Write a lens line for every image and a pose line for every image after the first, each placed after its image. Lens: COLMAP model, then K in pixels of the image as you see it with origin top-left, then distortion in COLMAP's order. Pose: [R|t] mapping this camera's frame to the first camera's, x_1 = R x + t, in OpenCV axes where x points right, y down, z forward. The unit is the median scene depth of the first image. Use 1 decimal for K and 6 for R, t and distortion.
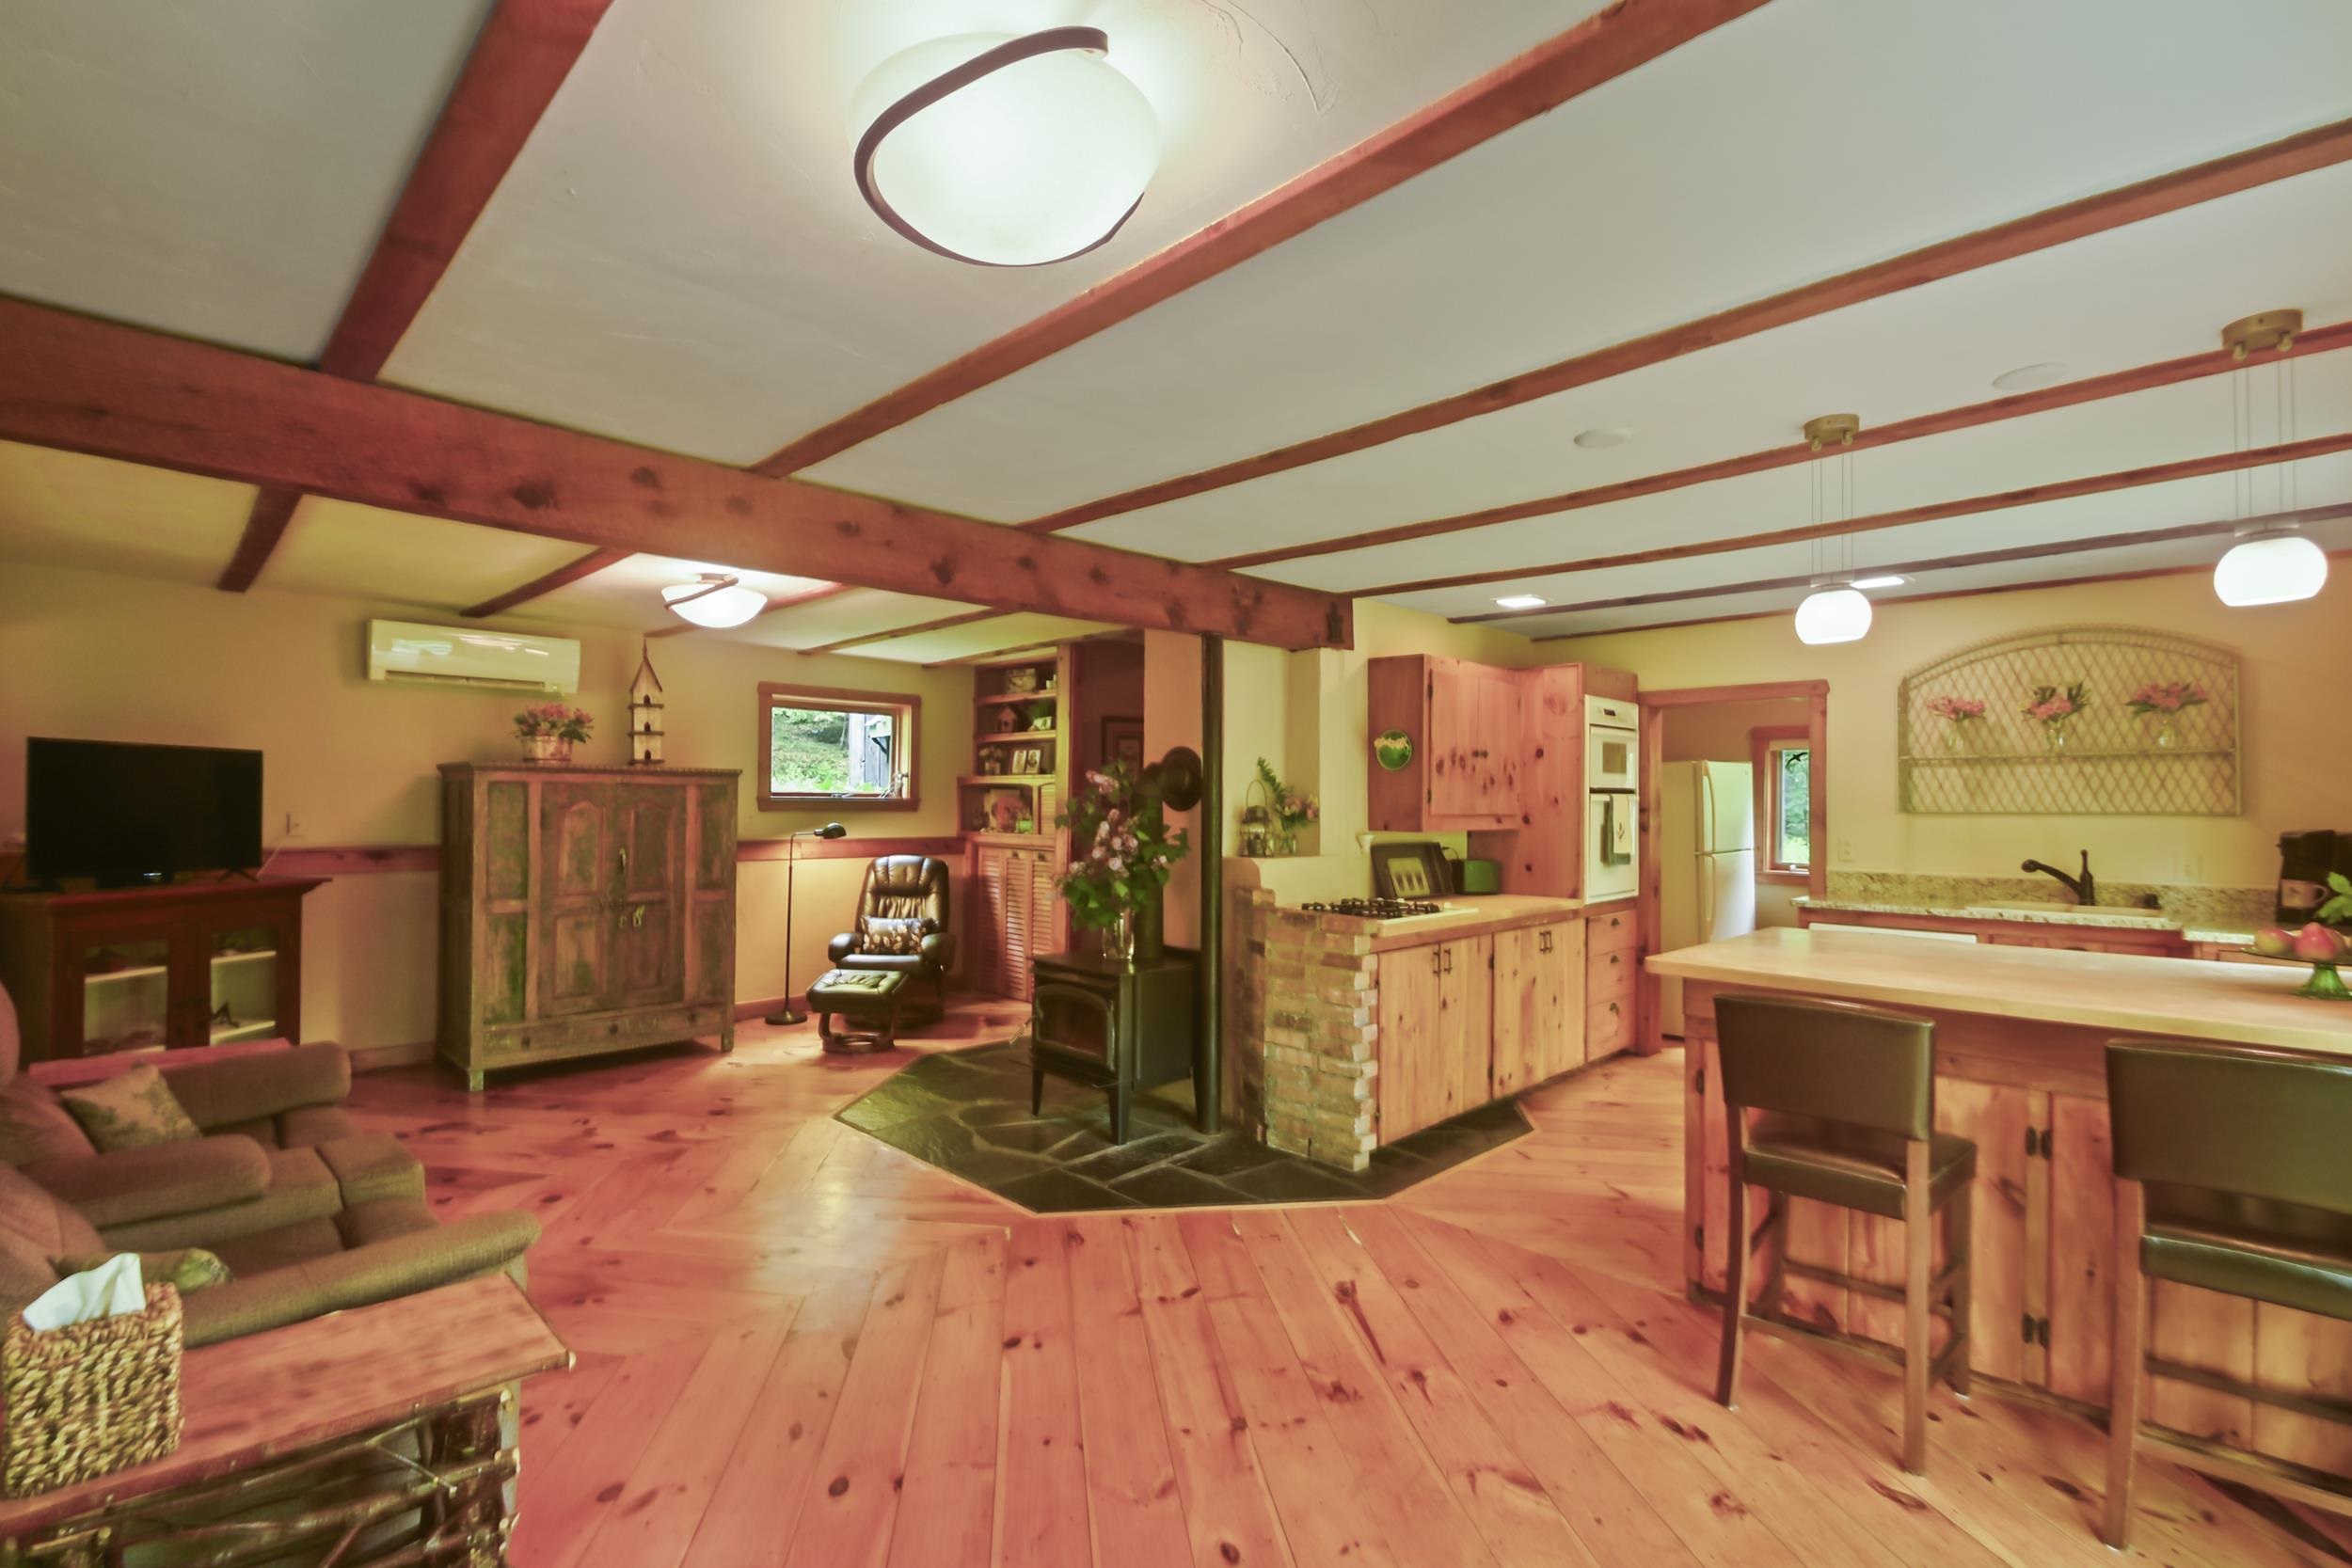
lens RADIAL K [[1045.8, 0, 1176.0], [0, 1045.8, 784.0], [0, 0, 1]] dist [0.009985, -0.011130]
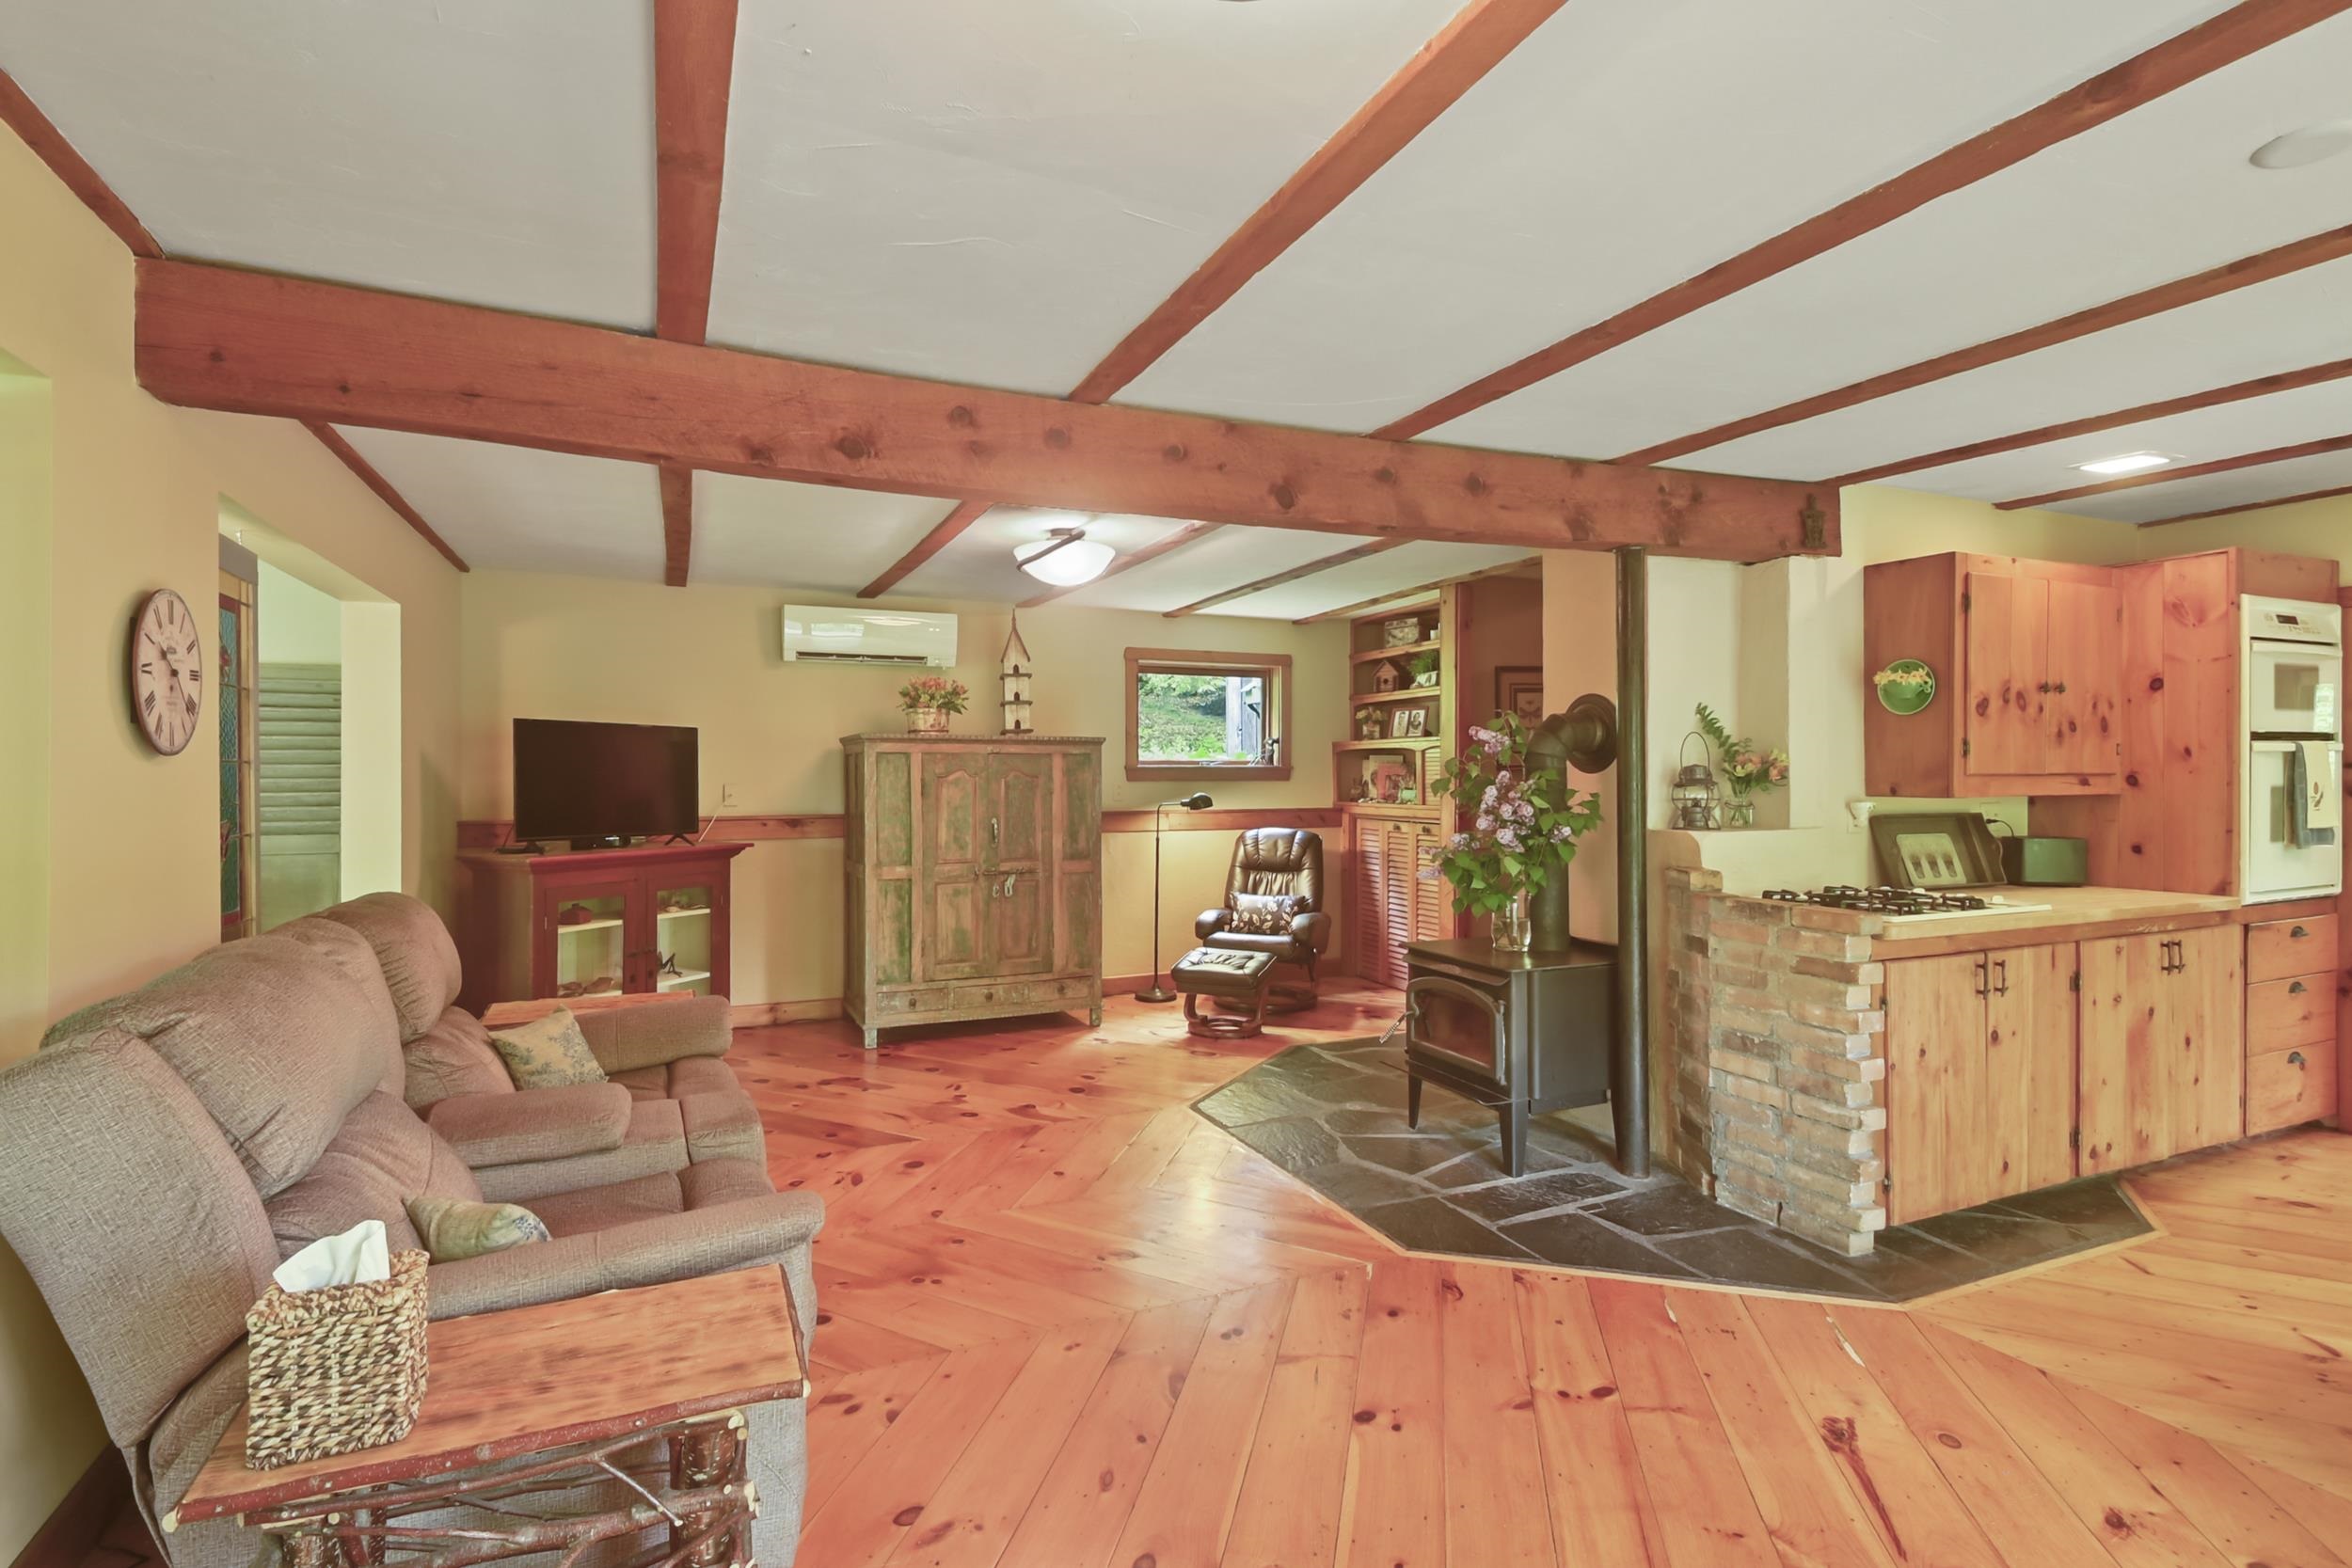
lens RADIAL K [[1079.1, 0, 1176.0], [0, 1079.1, 784.0], [0, 0, 1]] dist [0.050362, -0.027318]
pose [[0.929390, -0.010639, -0.368946, 0.017646], [0.018664, 0.999660, 0.018188, 0.014705], [0.368627, -0.023790, 0.929273, 0.107099]]
